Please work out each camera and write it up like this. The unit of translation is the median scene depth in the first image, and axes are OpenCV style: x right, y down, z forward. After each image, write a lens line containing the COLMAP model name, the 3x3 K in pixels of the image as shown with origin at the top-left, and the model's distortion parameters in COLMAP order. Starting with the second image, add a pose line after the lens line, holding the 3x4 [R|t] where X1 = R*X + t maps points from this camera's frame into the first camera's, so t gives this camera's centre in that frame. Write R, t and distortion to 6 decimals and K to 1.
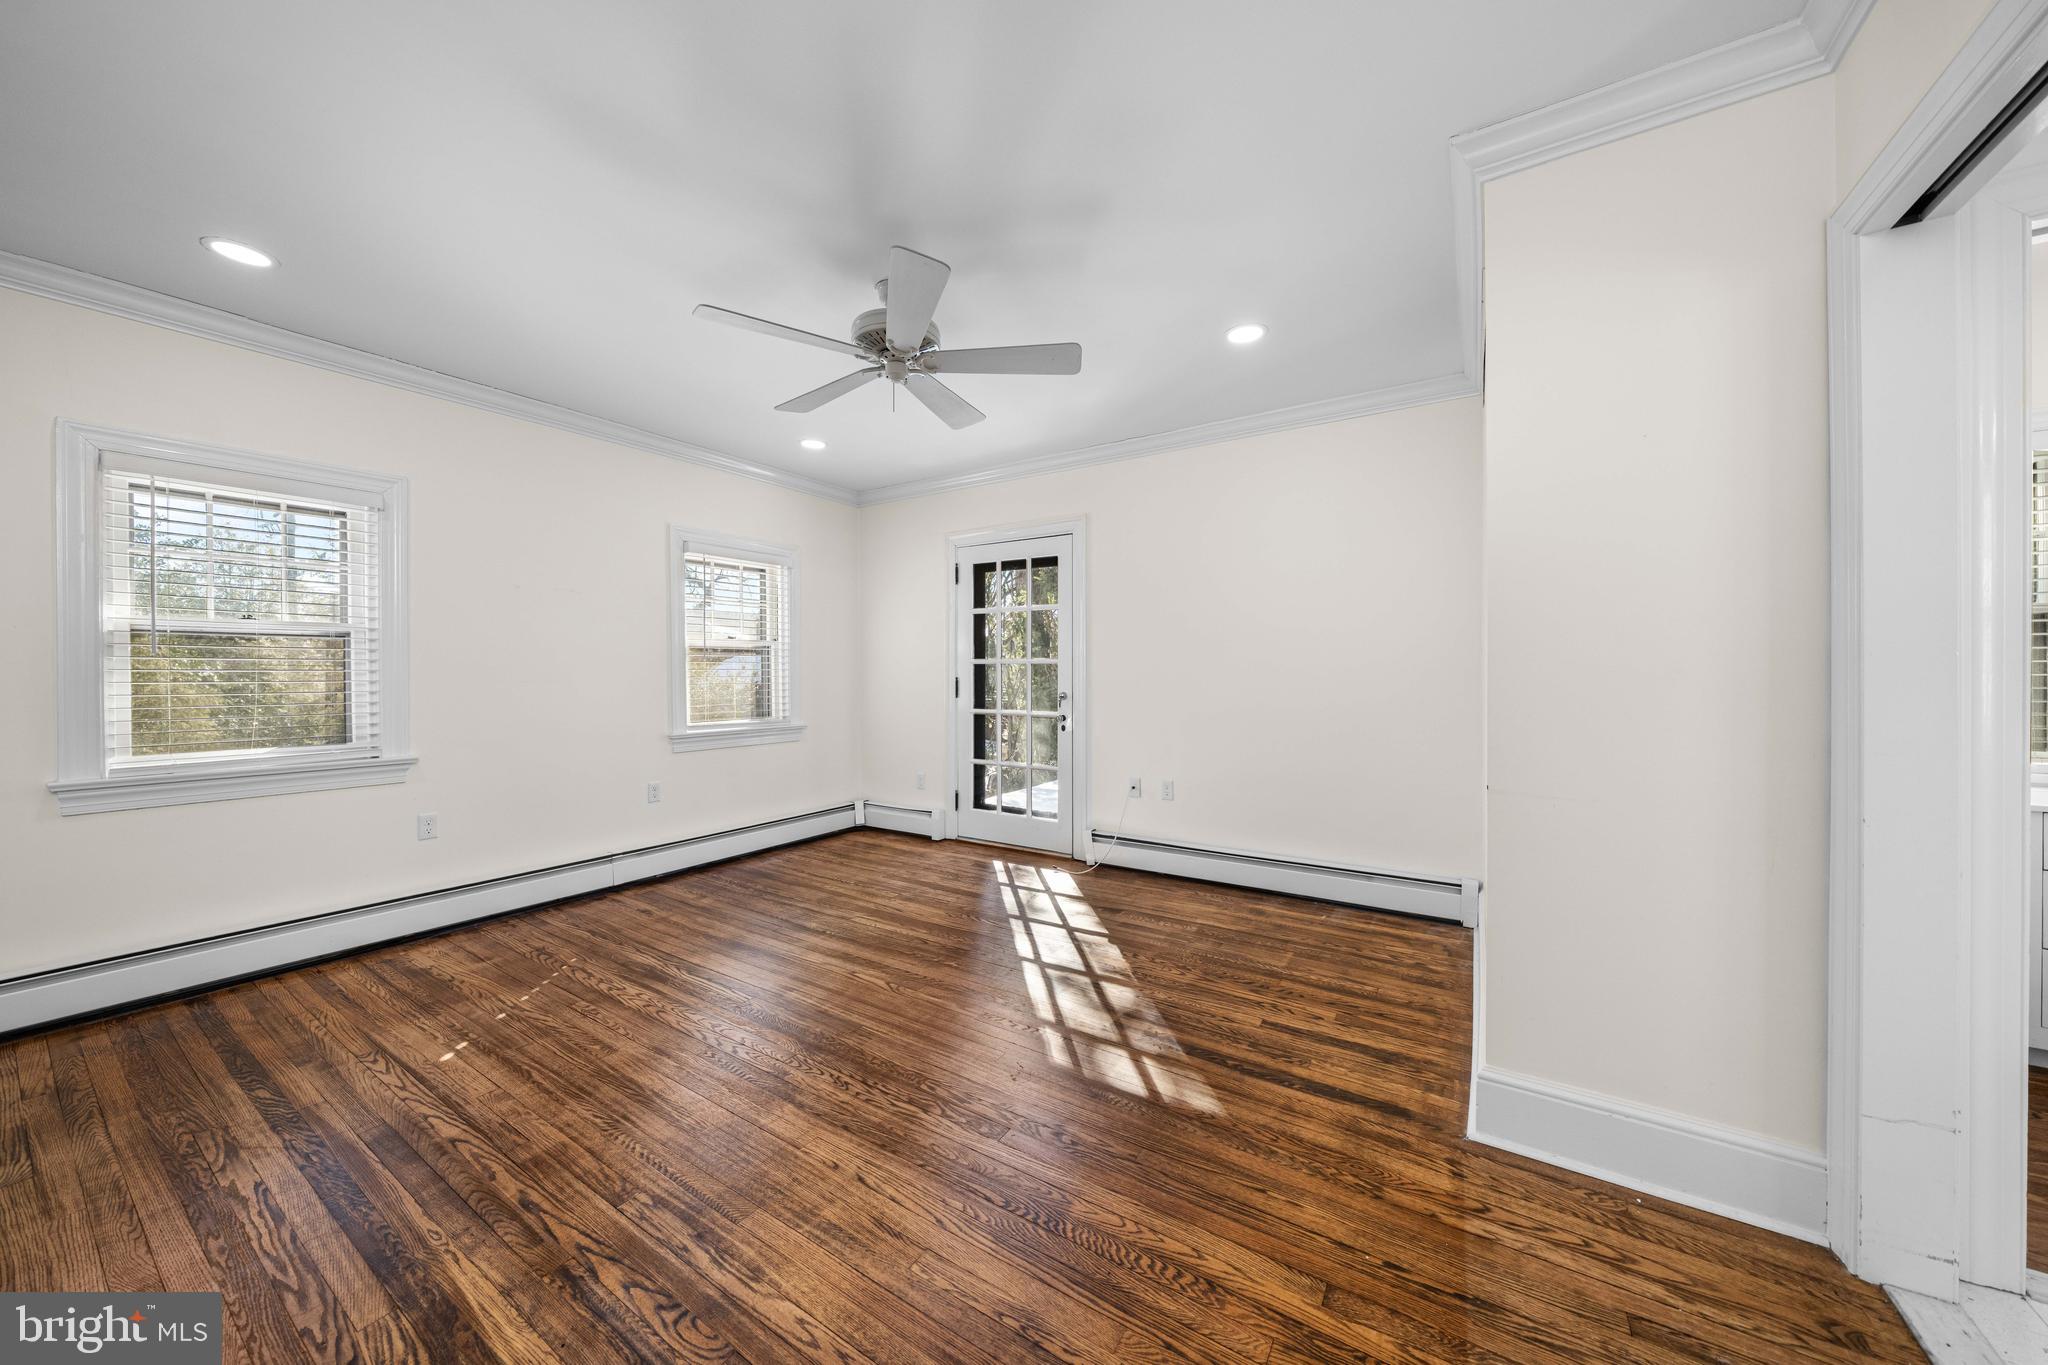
lens RADIAL K [[699.9, 0, 1026.4], [0, 699.9, 678.1], [0, 0, 1]] dist [-0.000862, 0.000694]
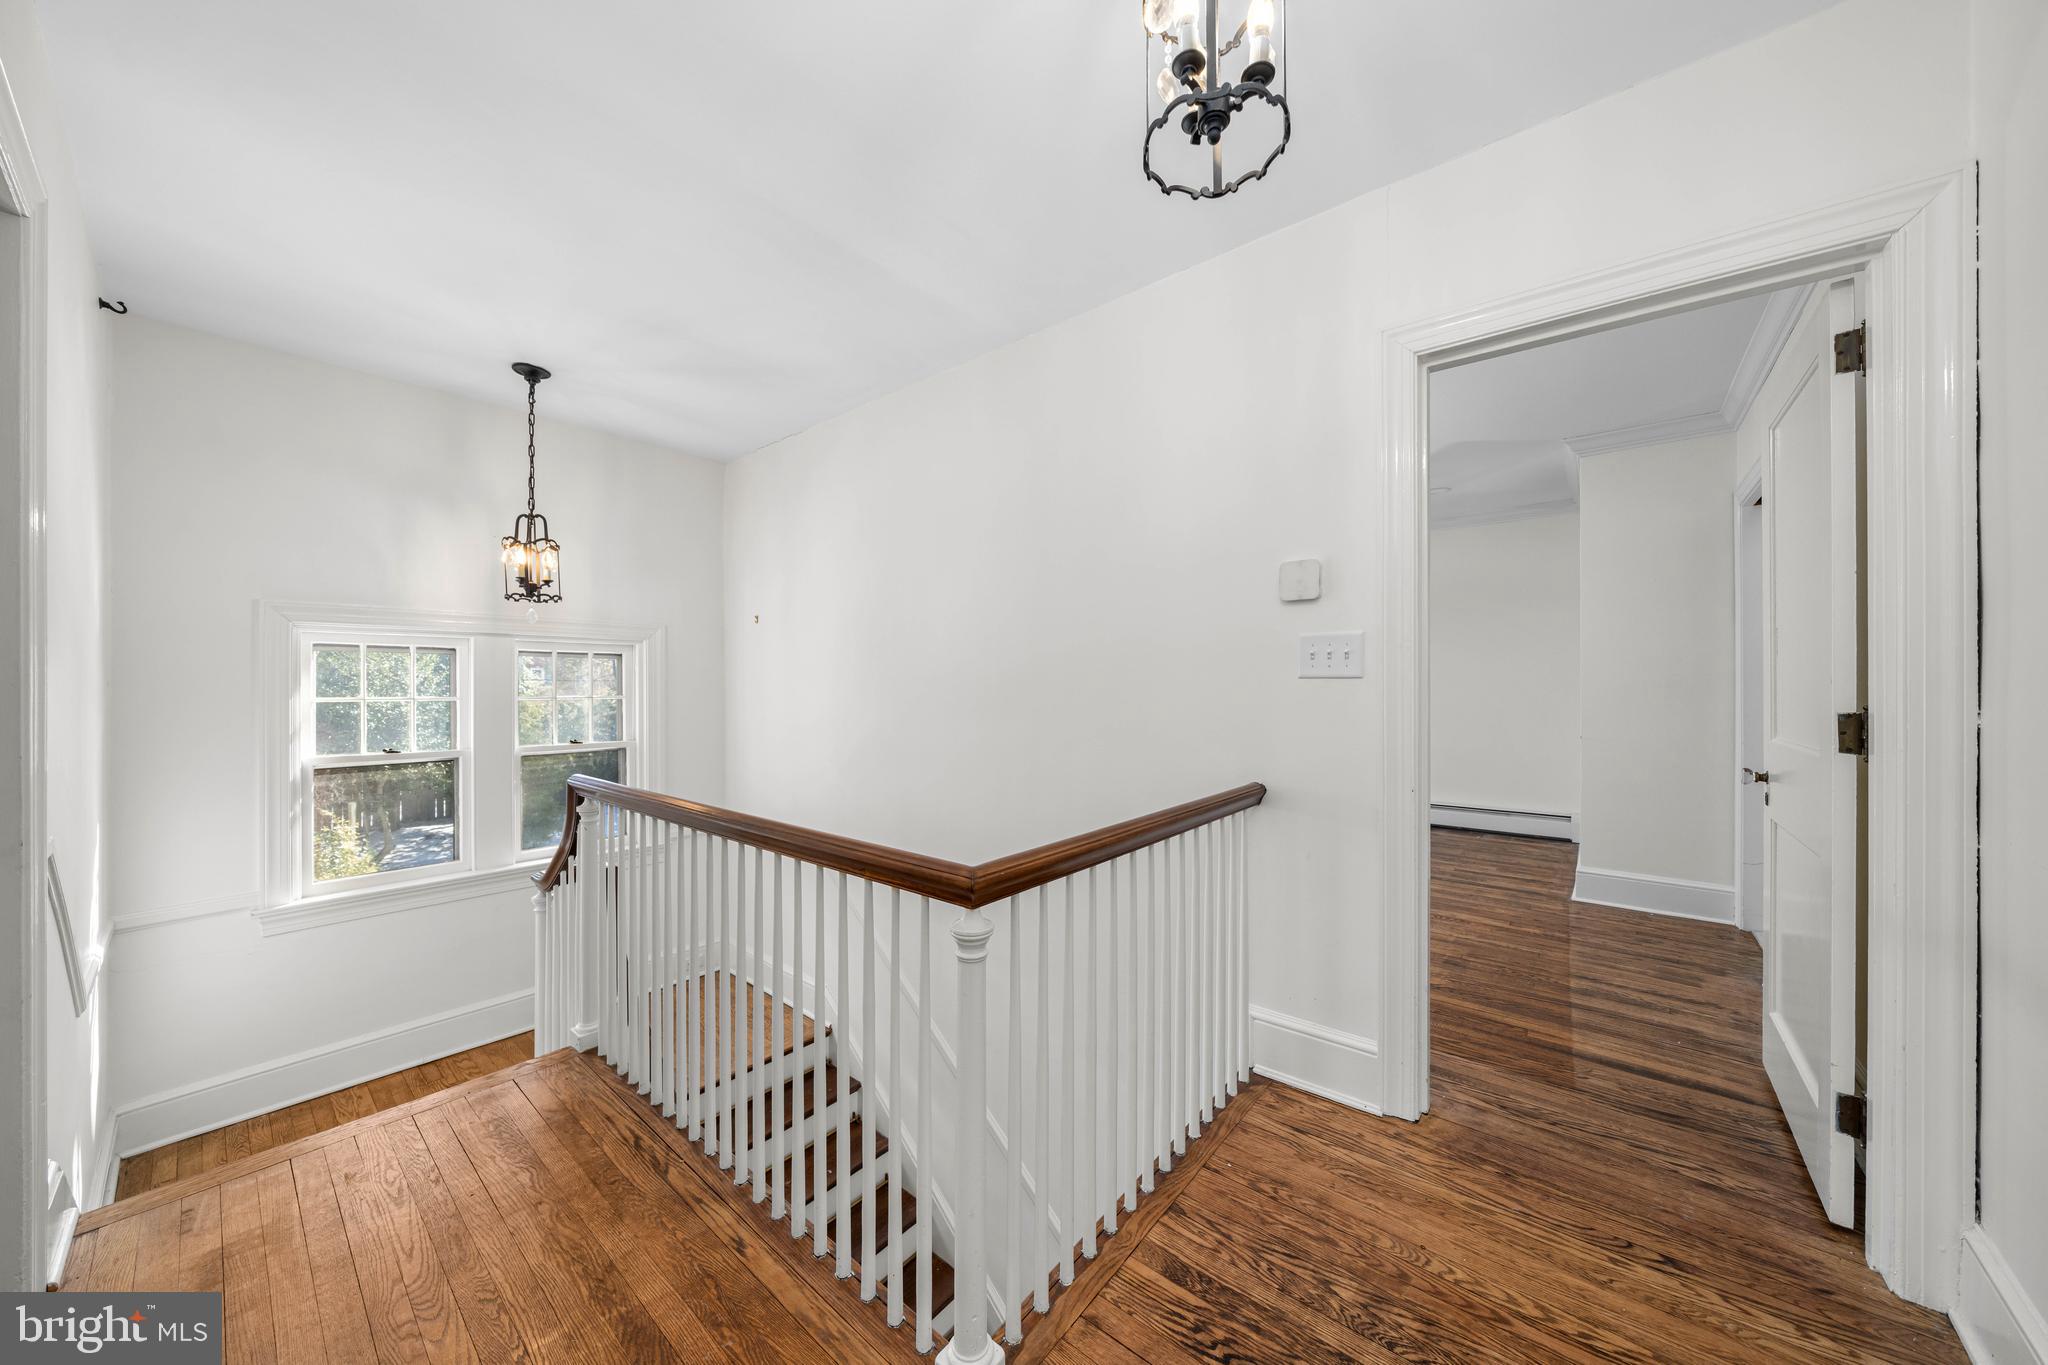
lens RADIAL K [[699.9, 0, 1029.5], [0, 699.9, 681.0], [0, 0, 1]] dist [-0.000862, 0.000694]
pose [[0.994040, 0.003419, -0.108964, -0.671097], [-0.005024, 0.999883, -0.014459, 0.022359], [0.108901, 0.014920, 0.993941, -1.124165]]
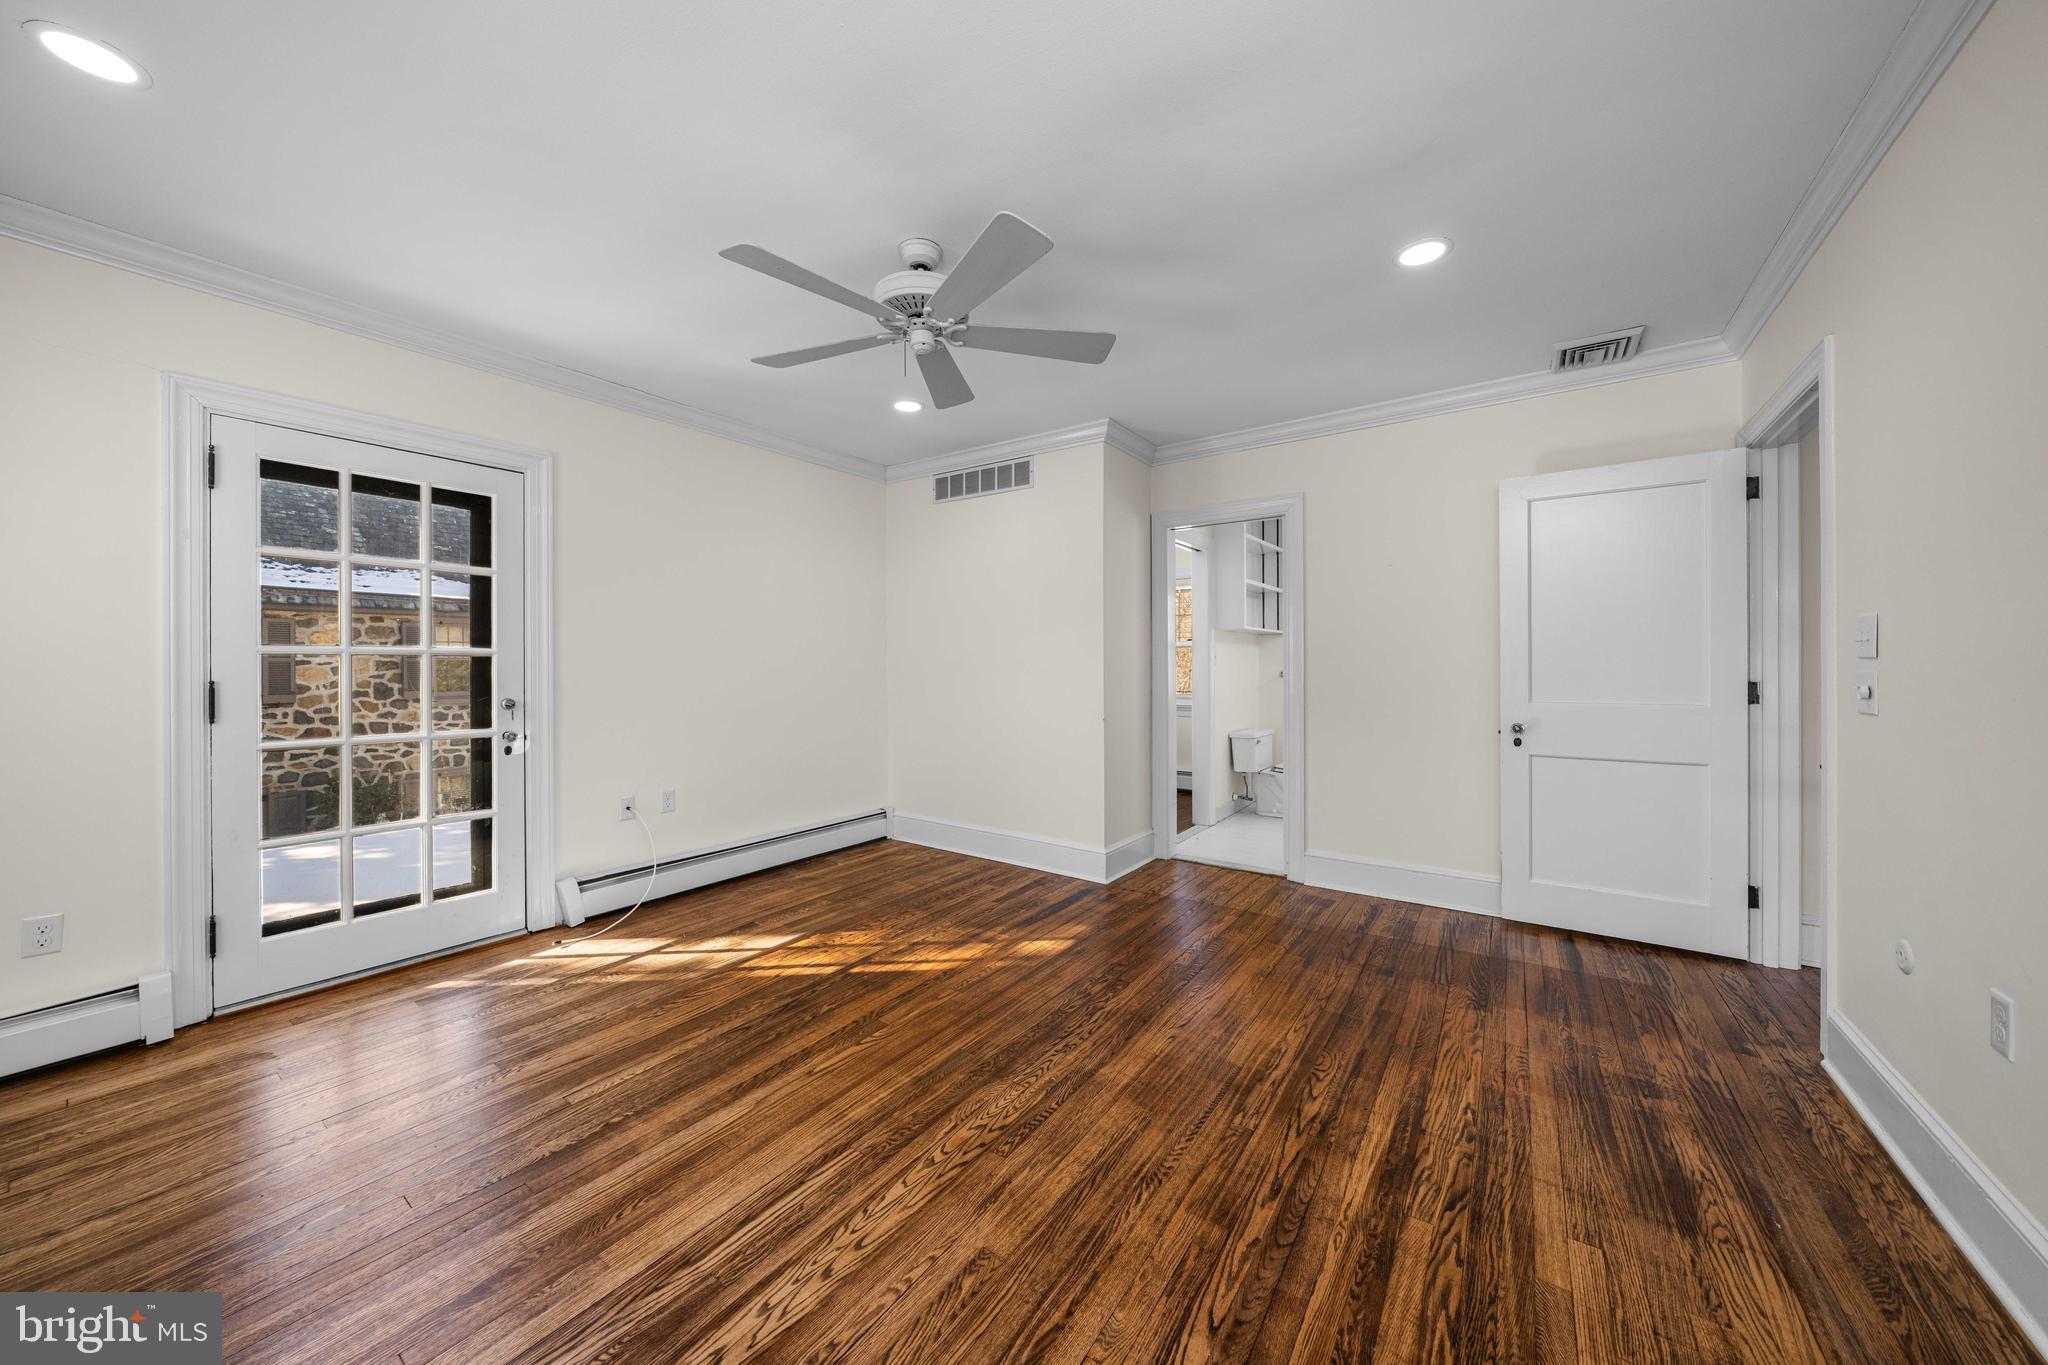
lens RADIAL K [[699.9, 0, 1025.3], [0, 699.9, 668.6], [0, 0, 1]] dist [-0.000862, 0.000694]
pose [[0.042130, -0.000035, 0.999112, -1.298321], [0.012552, 0.999921, -0.000494, -0.005283], [-0.999033, 0.012562, 0.042127, 0.977082]]
